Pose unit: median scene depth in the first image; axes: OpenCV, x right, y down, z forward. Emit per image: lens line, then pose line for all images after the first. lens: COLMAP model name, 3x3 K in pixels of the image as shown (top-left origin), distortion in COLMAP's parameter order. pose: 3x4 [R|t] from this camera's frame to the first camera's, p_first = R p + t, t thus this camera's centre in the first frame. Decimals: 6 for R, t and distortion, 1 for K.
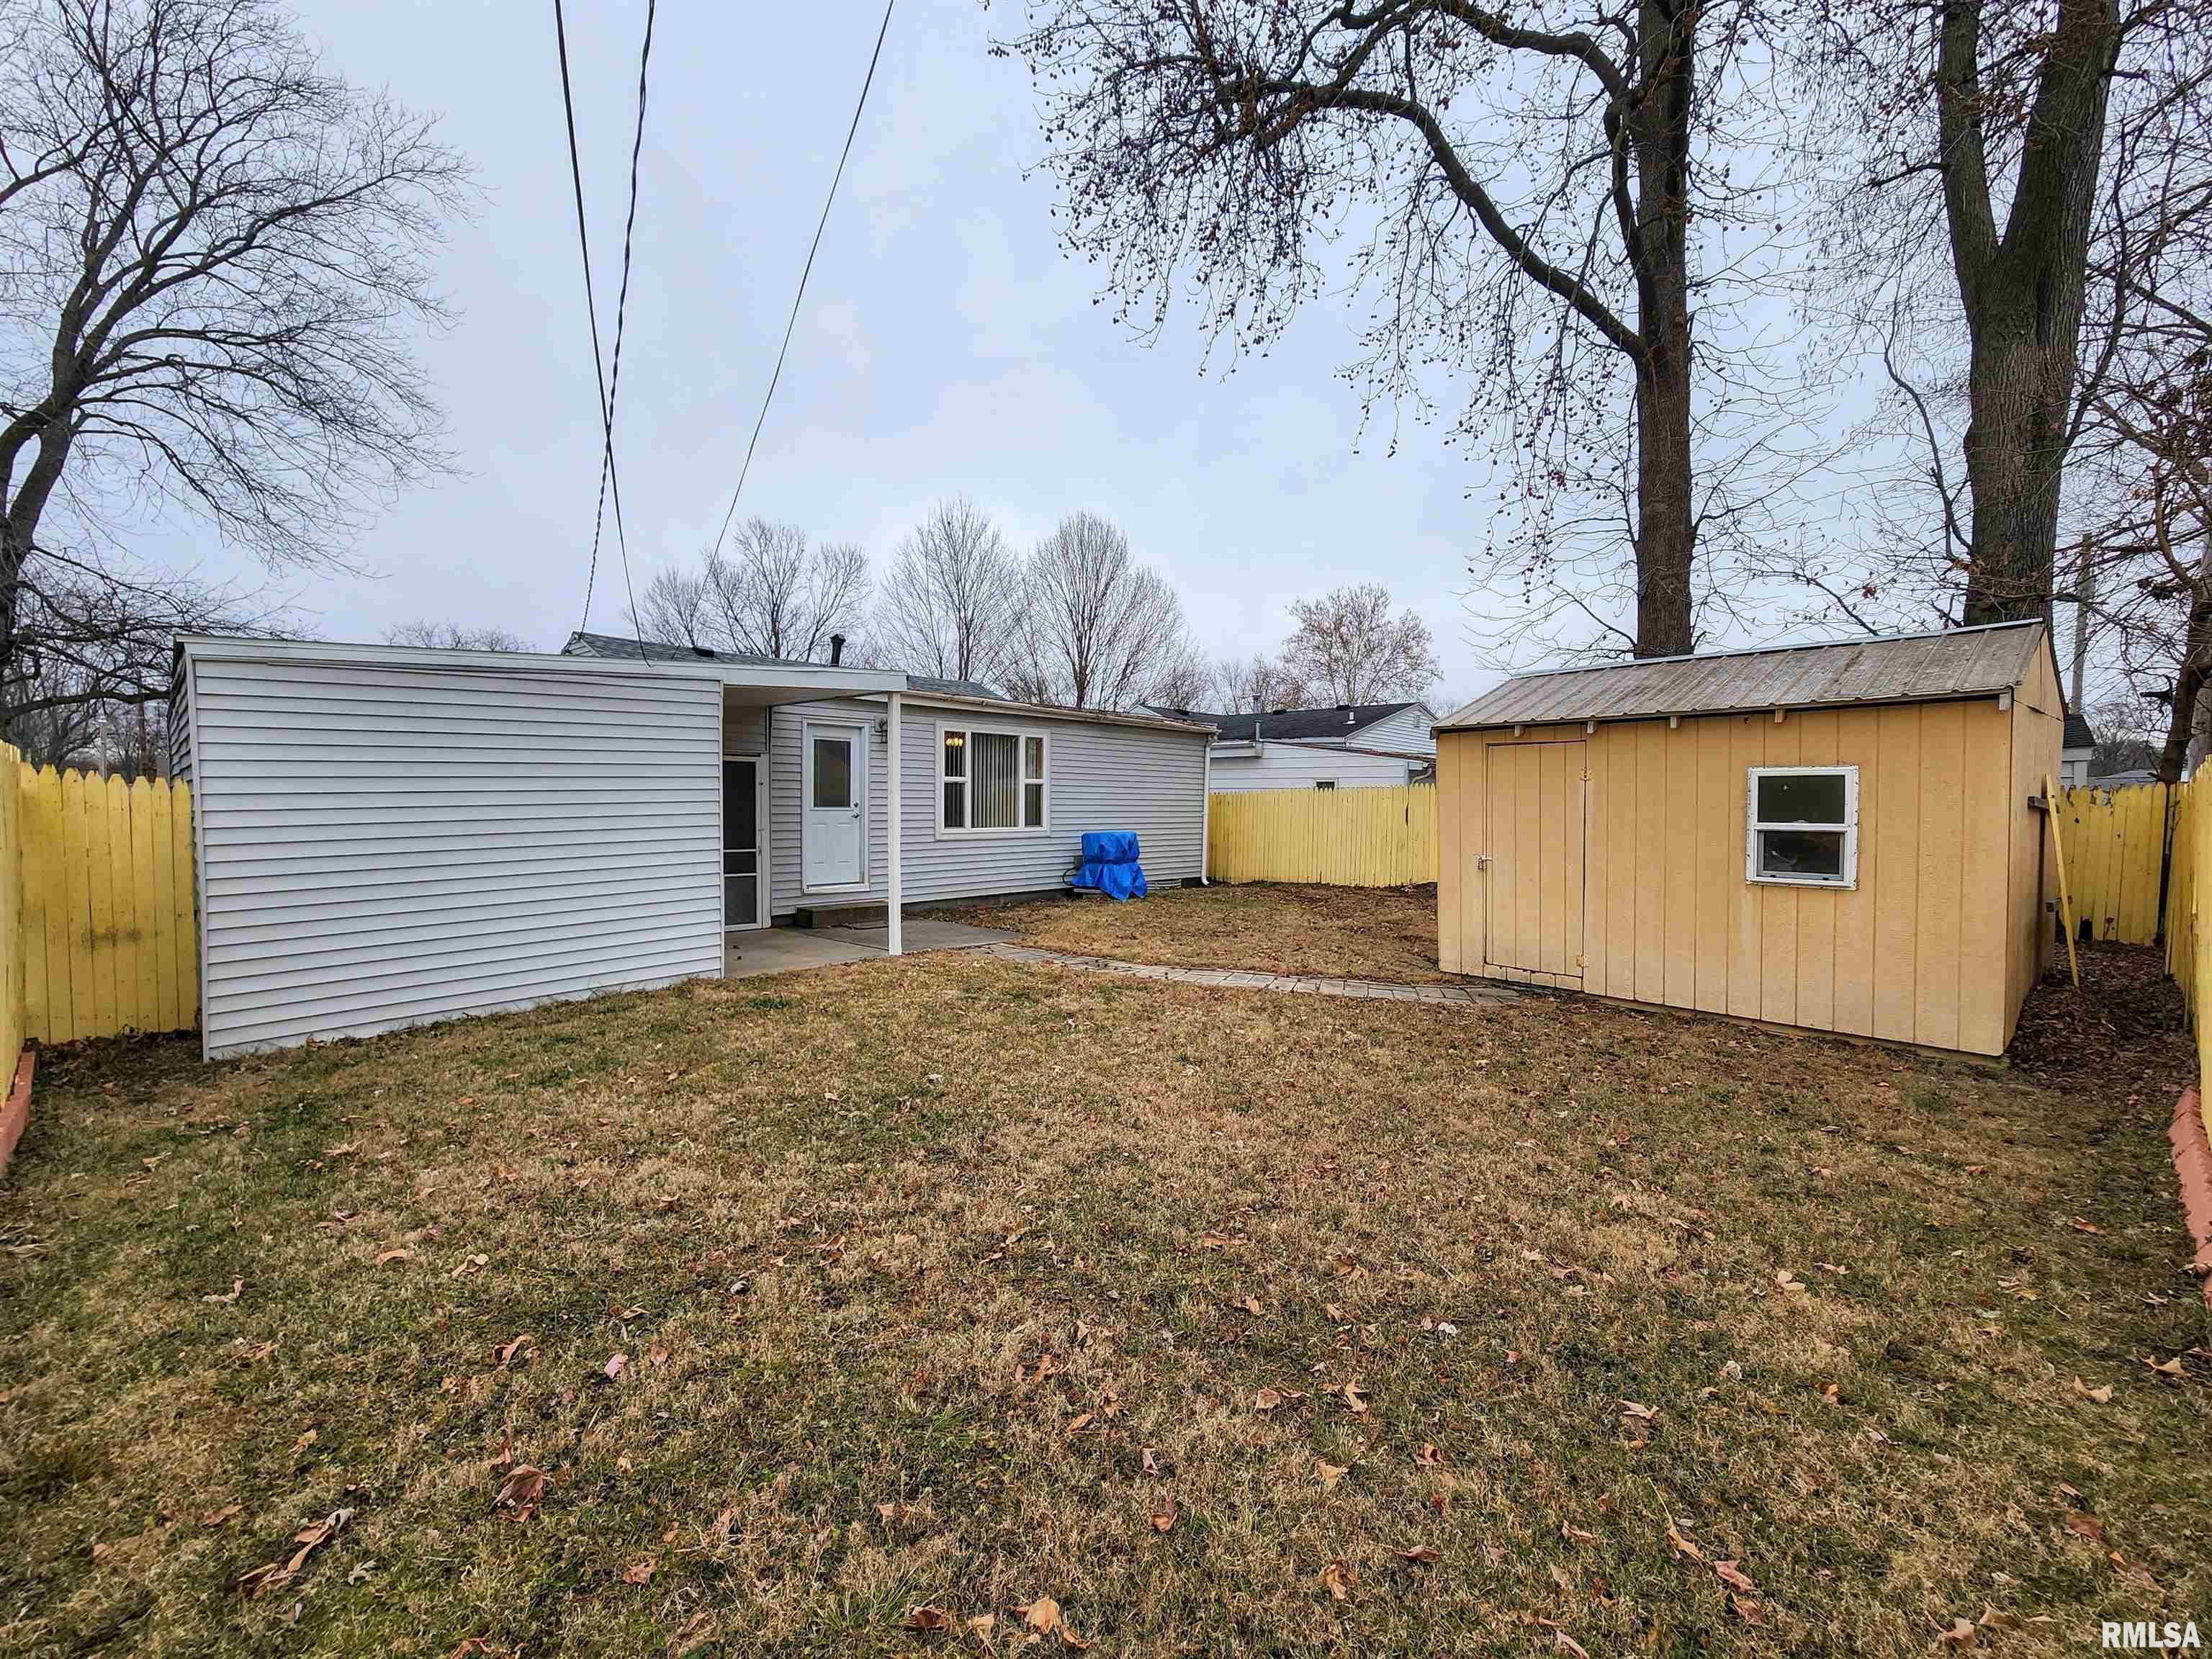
lens RADIAL K [[920.1, 0, 1106.0], [0, 920.1, 829.5], [0, 0, 1]] dist [0.003238, -0.000284]
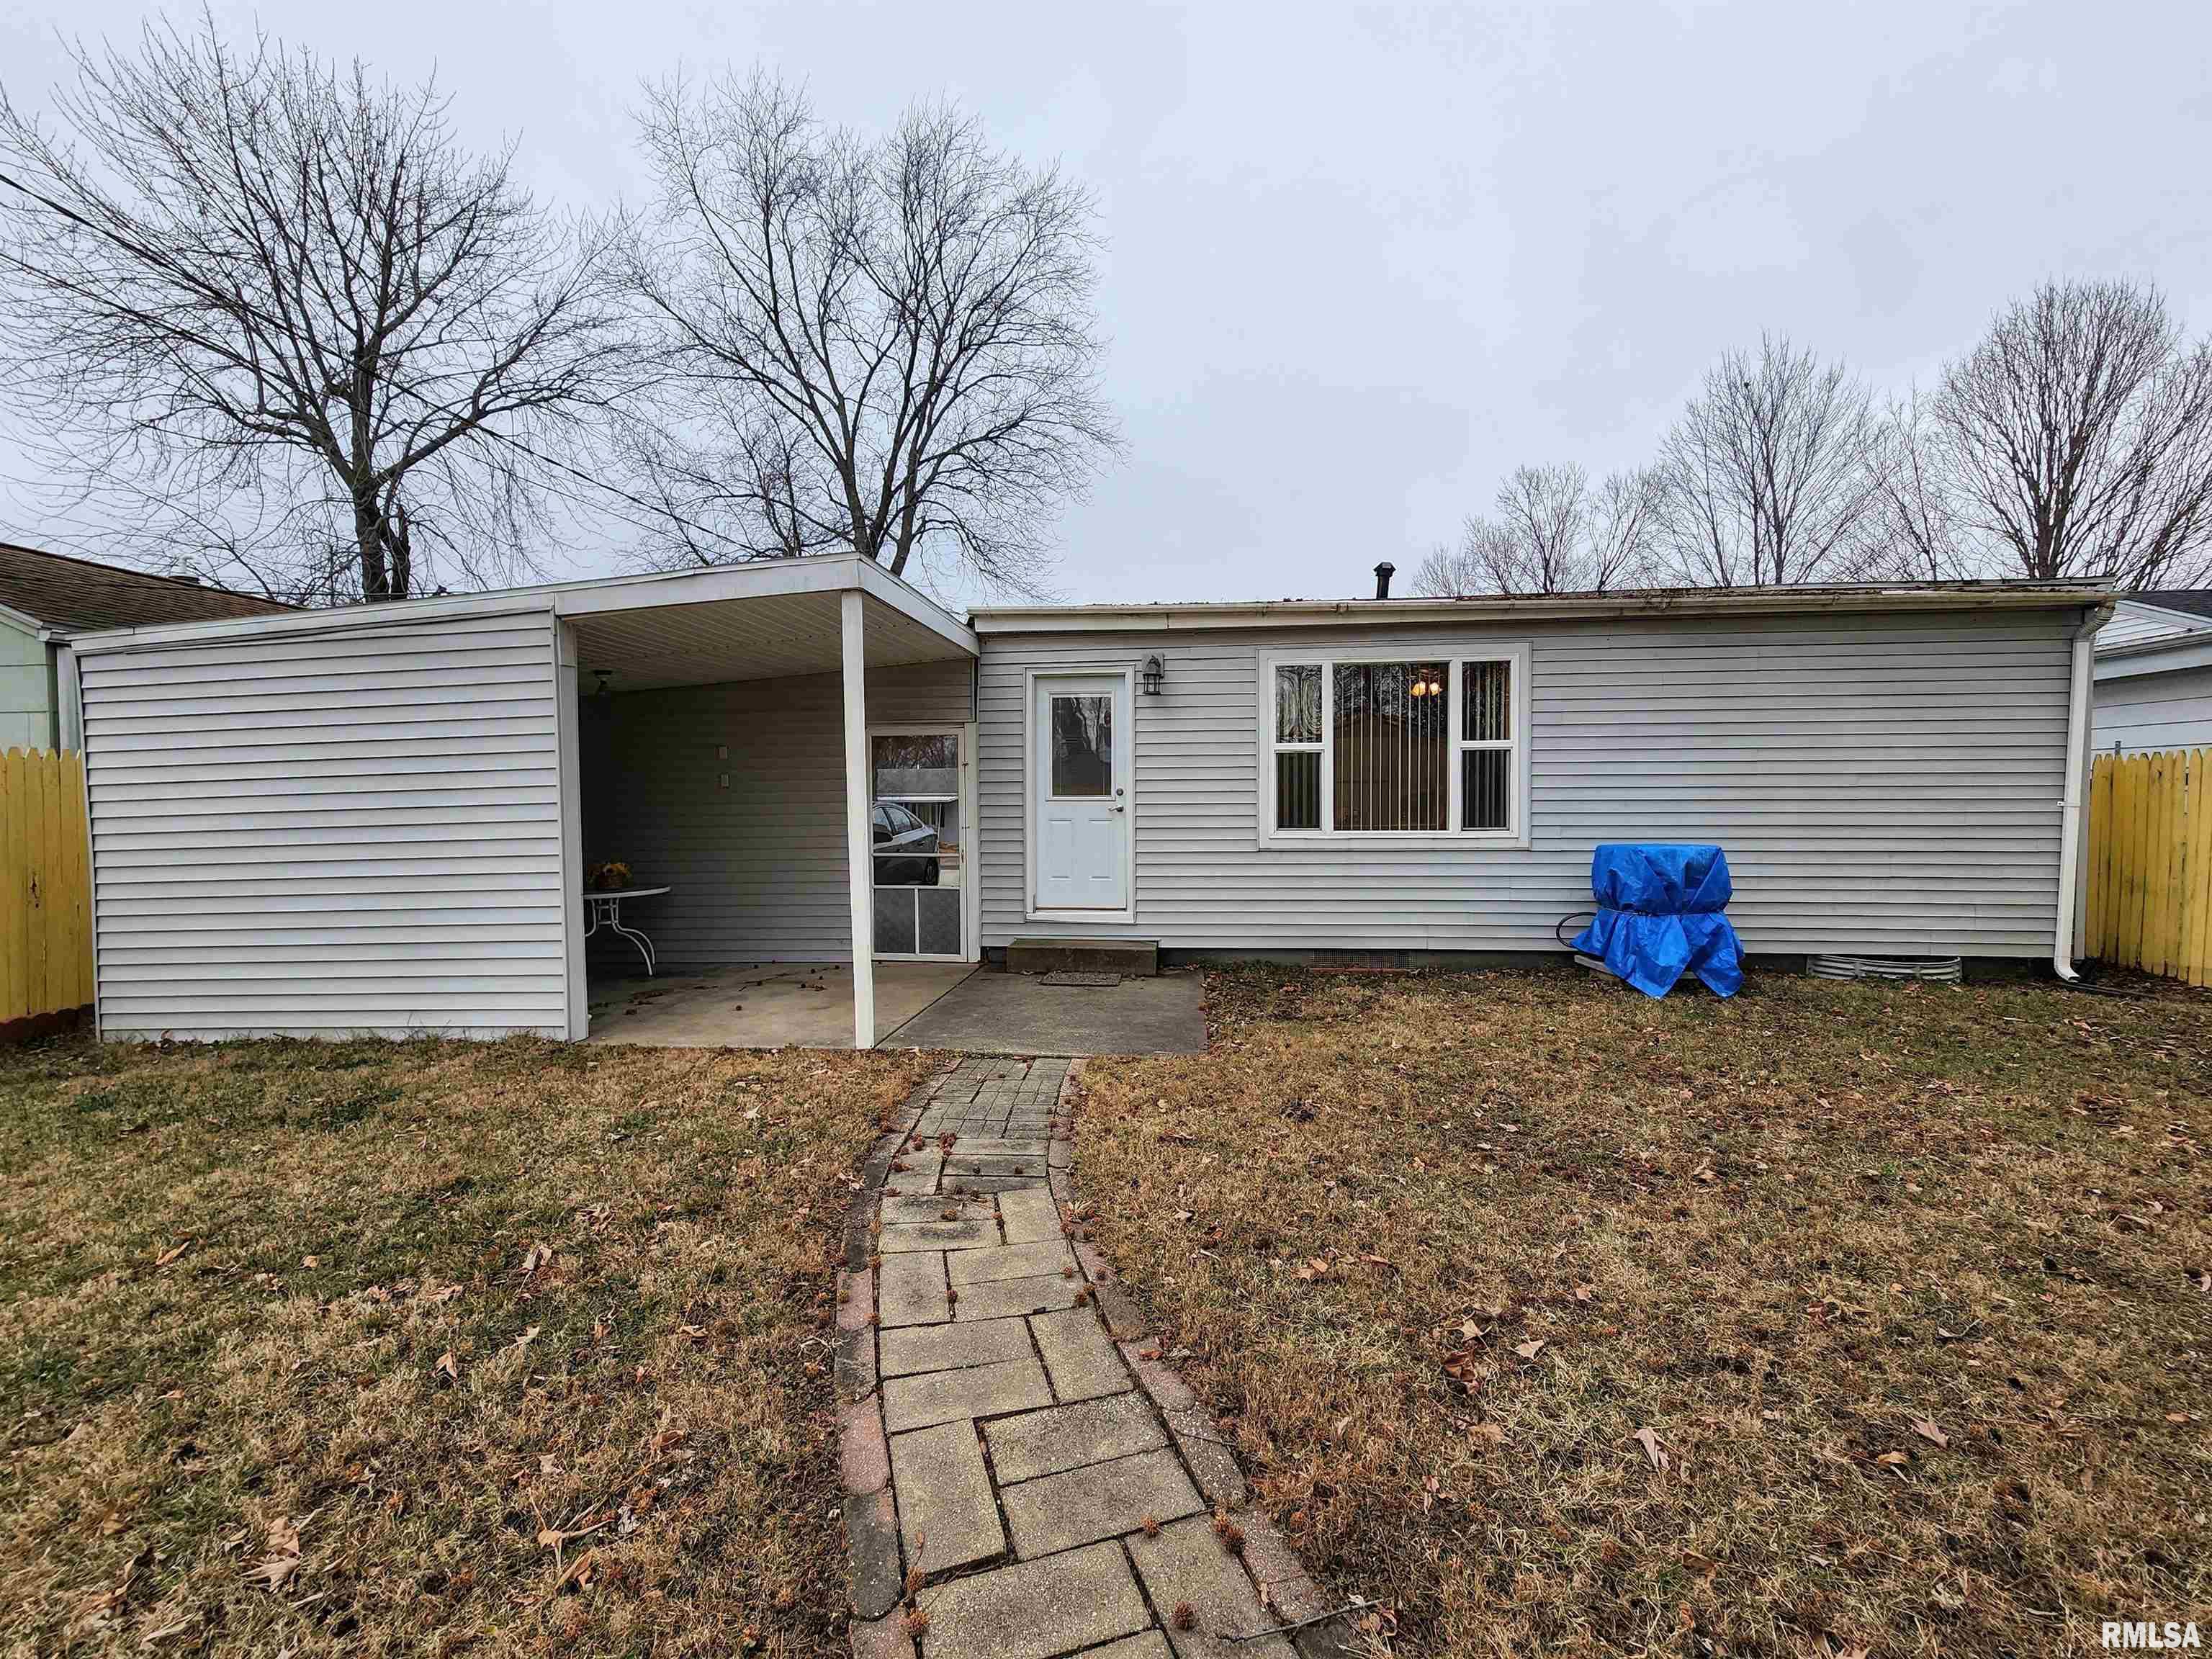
lens RADIAL K [[920.1, 0, 1106.0], [0, 920.1, 829.5], [0, 0, 1]] dist [0.003238, -0.000284]
pose [[0.609981, 0.017064, -0.792232, 0.225557], [-0.014336, 0.999842, 0.010498, -0.006406], [0.792286, 0.004954, 0.610129, 0.534739]]
